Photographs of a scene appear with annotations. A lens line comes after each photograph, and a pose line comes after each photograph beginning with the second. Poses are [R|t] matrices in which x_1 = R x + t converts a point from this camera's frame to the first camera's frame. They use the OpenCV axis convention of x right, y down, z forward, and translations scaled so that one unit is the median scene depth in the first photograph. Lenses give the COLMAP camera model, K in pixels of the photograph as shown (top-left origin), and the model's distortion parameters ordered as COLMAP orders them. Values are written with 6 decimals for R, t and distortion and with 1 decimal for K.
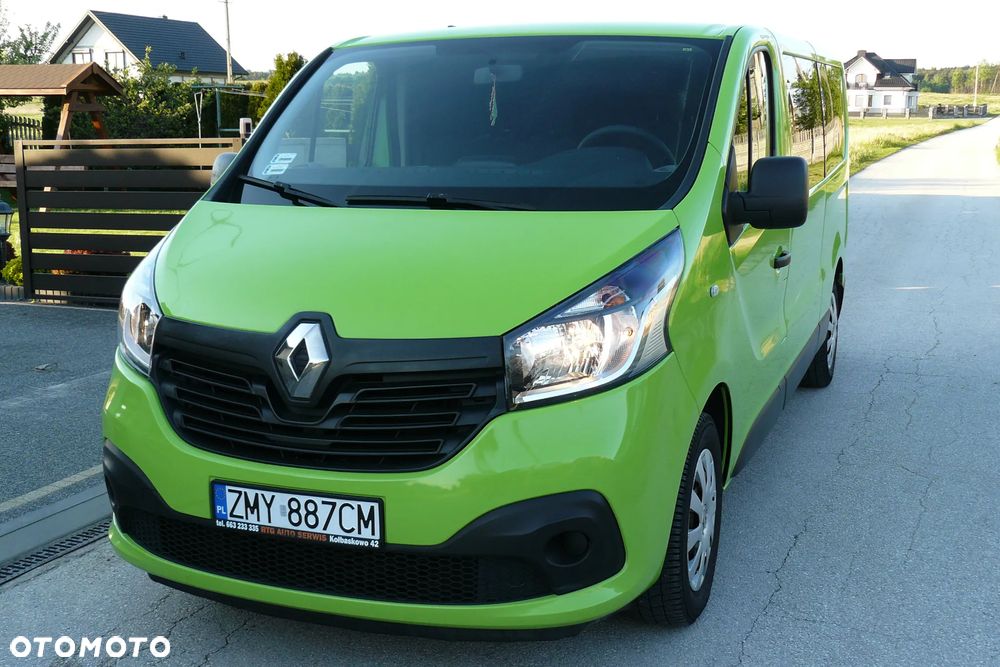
lens RADIAL K [[1196.0, 0, 502.6], [0, 1196.0, 347.9], [0, 0, 1]] dist [-0.050536, 0.059571]
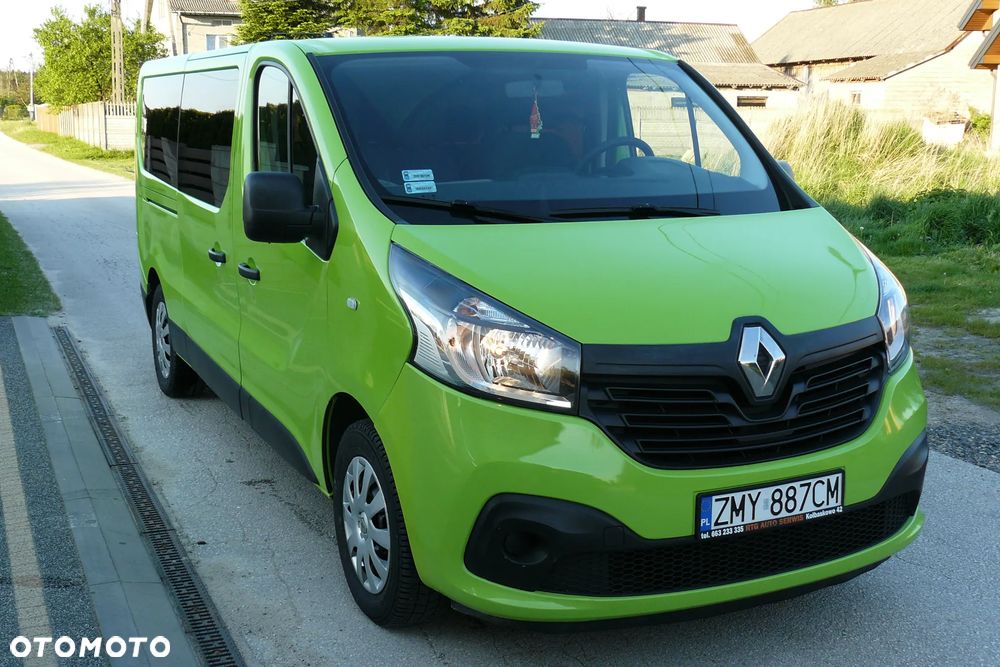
lens RADIAL K [[1218.8, 0, 498.5], [0, 1218.8, 354.5], [0, 0, 1]] dist [-0.018724, 0.002016]
pose [[0.669777, -0.139142, 0.729410, -1.101704], [0.136603, 0.988611, 0.063152, -0.095157], [-0.729889, 0.057342, 0.681156, 0.421552]]
